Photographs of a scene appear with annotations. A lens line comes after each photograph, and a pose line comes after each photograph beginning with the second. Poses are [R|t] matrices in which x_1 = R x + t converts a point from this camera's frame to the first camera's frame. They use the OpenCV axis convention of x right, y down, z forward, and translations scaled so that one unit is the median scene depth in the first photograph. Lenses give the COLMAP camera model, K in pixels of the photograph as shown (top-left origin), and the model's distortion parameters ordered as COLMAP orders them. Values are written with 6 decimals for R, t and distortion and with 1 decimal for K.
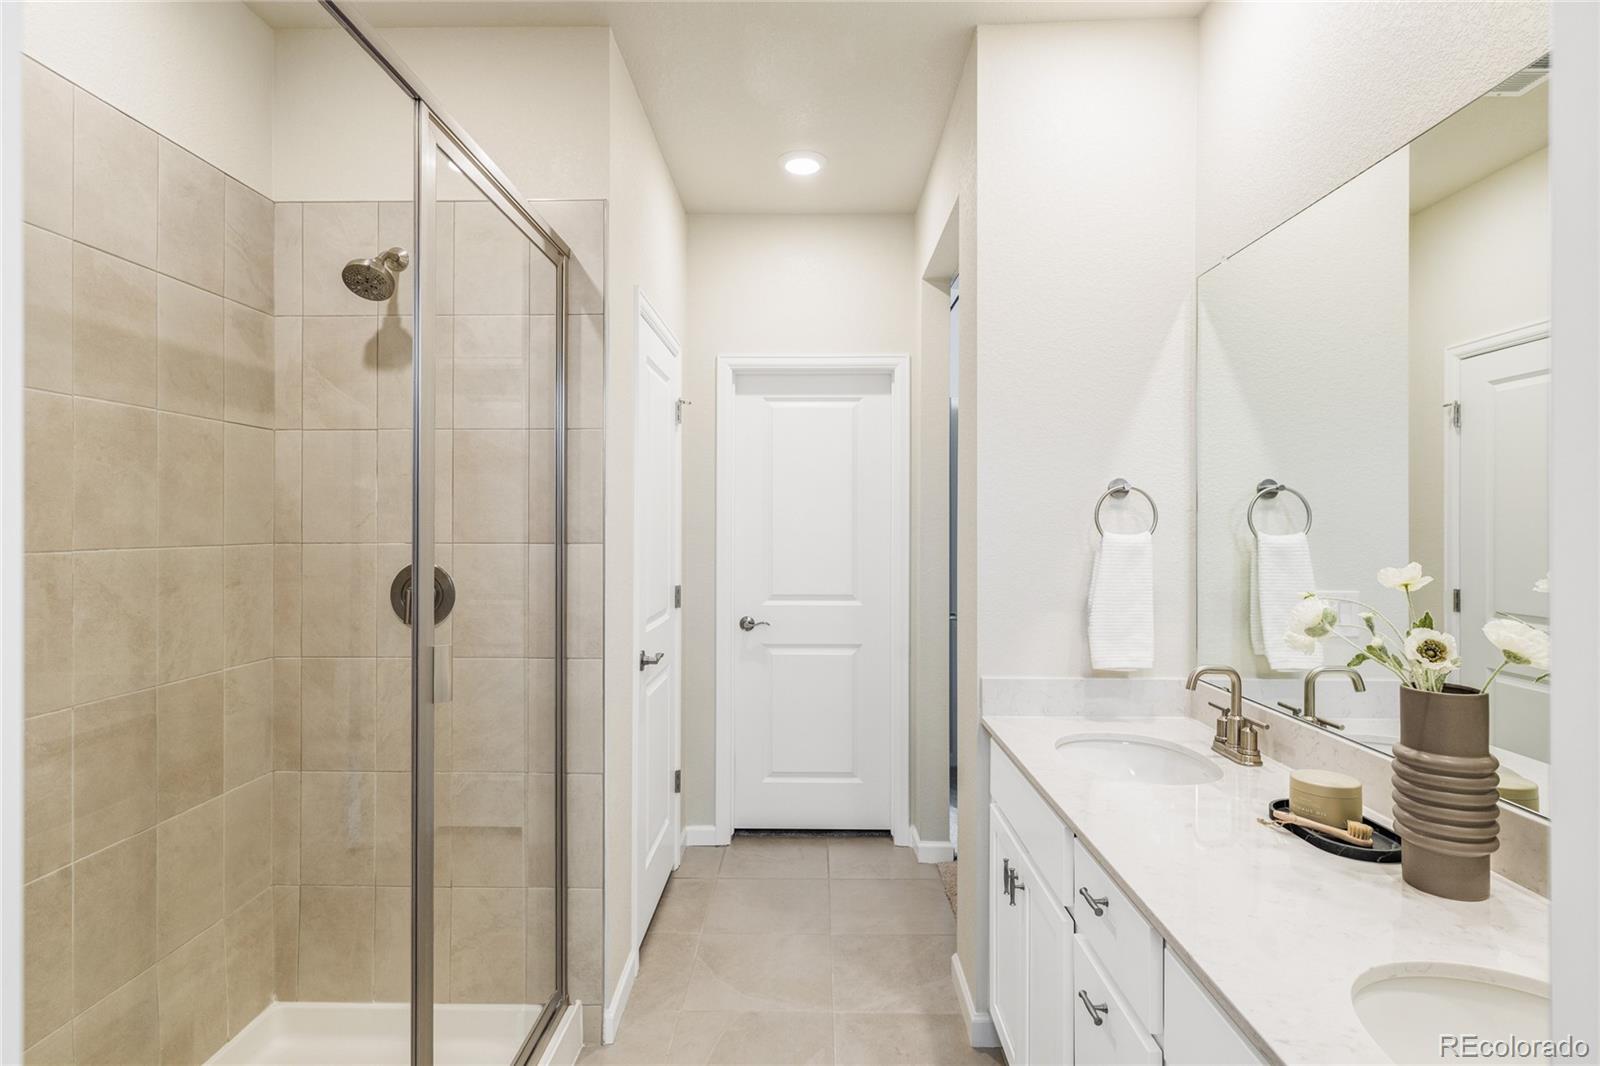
lens RADIAL K [[868.5, 0, 800.4], [0, 868.5, 530.0], [0, 0, 1]] dist [0.000708, 0.000221]
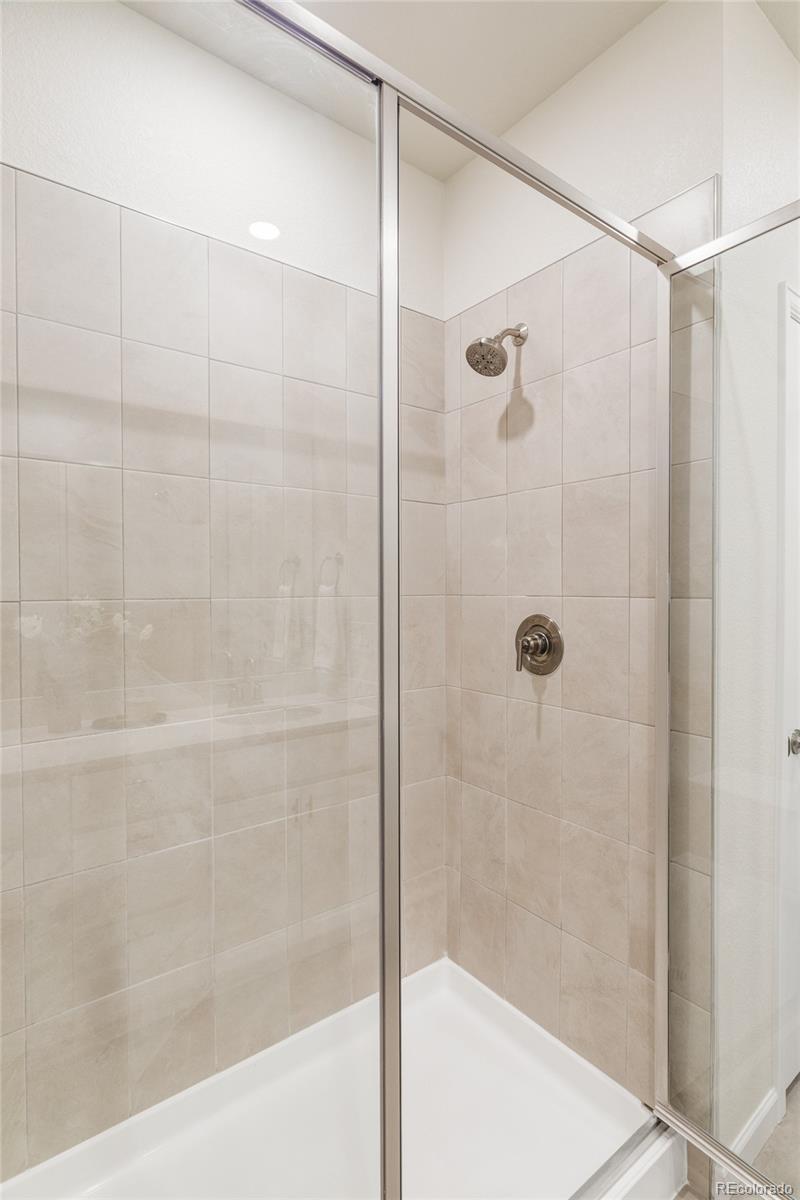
lens RADIAL K [[602.9, 0, 399.2], [0, 602.9, 596.0], [0, 0, 1]] dist [0.000813, 0.002877]
pose [[0.630343, 0.010852, -0.776241, 0.029216], [-0.001080, 0.999914, 0.013102, 0.005346], [0.776316, -0.007421, 0.630300, 0.401530]]
